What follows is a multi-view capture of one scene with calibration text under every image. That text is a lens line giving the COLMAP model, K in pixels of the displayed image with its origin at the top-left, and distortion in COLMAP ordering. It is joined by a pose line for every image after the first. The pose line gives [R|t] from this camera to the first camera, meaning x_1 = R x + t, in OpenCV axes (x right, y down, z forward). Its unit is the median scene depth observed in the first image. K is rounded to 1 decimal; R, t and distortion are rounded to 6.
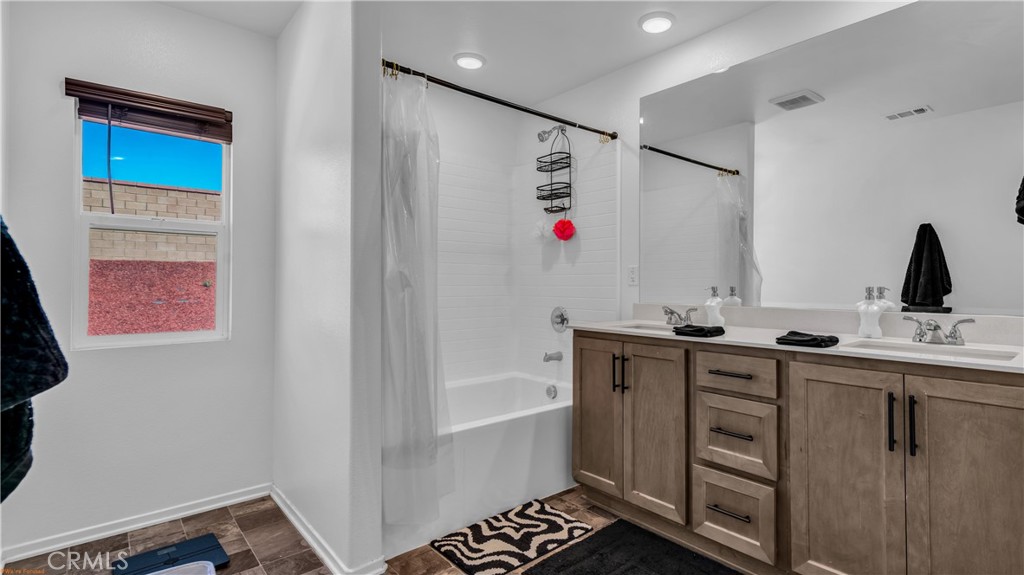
lens RADIAL K [[520.9, 0, 512.0], [0, 520.9, 287.5], [0, 0, 1]] dist [0.017786, -0.000494]
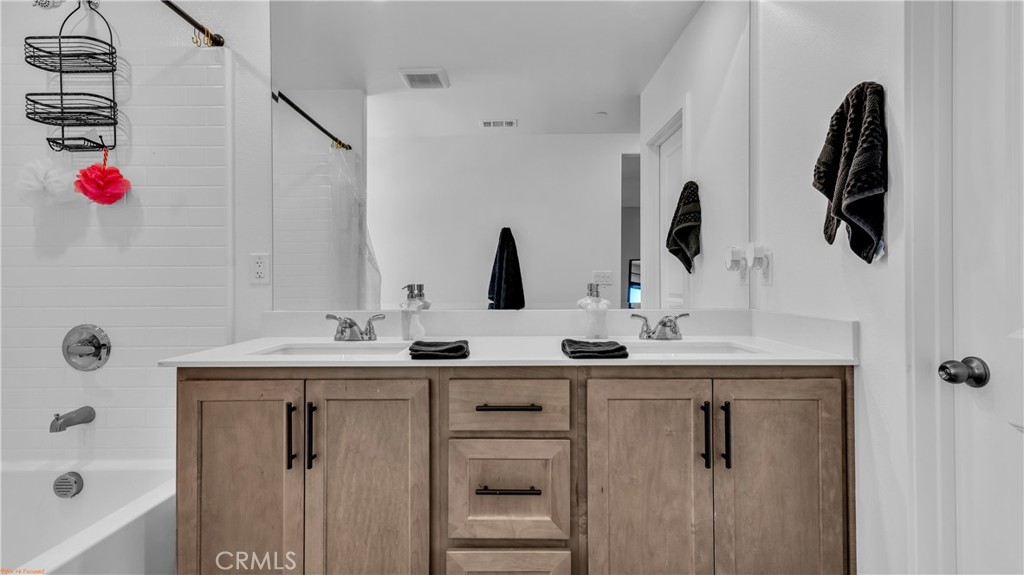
lens RADIAL K [[520.9, 0, 512.0], [0, 520.9, 287.5], [0, 0, 1]] dist [0.017786, -0.000494]
pose [[0.611061, -0.008893, 0.791533, -0.127118], [0.009953, 0.999944, 0.003552, 0.001046], [-0.791521, 0.005708, 0.611116, 0.531928]]
